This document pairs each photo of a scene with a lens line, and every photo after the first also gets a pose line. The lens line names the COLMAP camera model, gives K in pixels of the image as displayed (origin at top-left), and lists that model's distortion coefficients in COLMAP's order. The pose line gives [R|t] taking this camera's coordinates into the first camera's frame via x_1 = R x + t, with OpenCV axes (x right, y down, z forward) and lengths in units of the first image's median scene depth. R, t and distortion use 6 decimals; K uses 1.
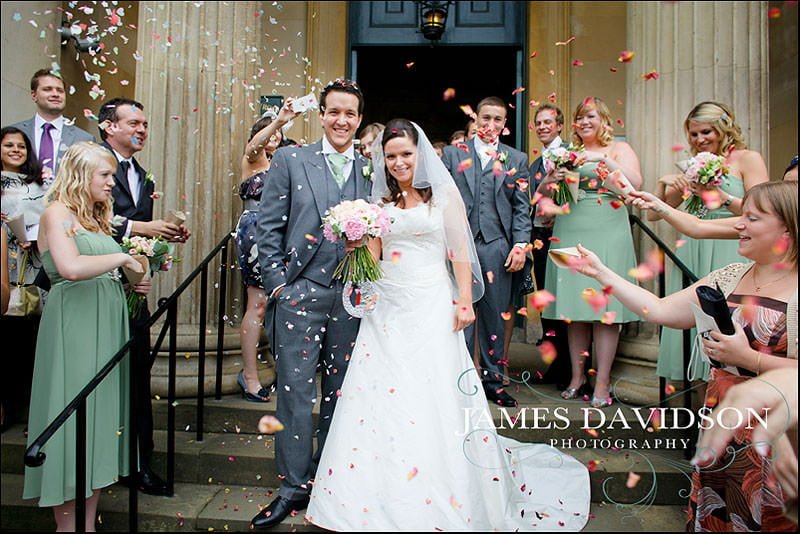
lens RADIAL K [[615.8, 0, 400.0], [0, 615.8, 267.0], [0, 0, 1]] dist [-0.007077, -0.001200]
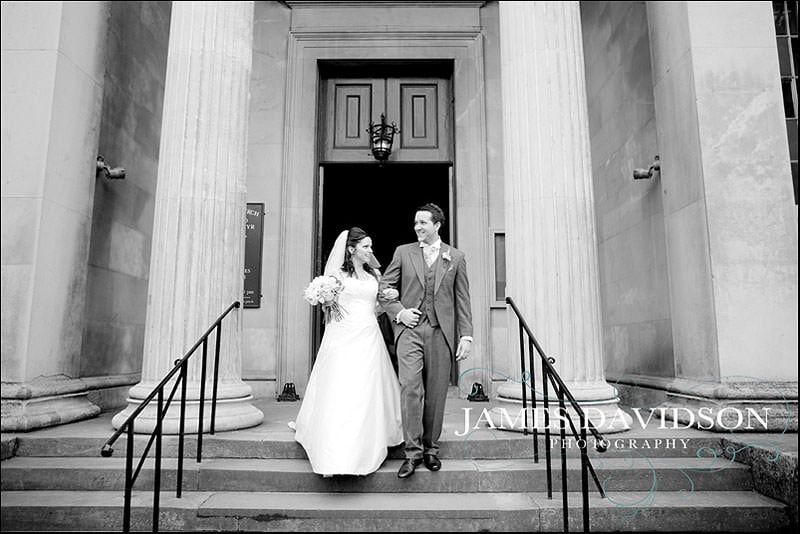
lens RADIAL K [[615.8, 0, 400.0], [0, 615.8, 267.0], [0, 0, 1]] dist [-0.007077, -0.001200]
pose [[0.999585, -0.012589, 0.025918, 0.070201], [0.015671, 0.992357, -0.122397, 0.011972], [-0.024179, 0.122752, 0.992143, -0.314364]]
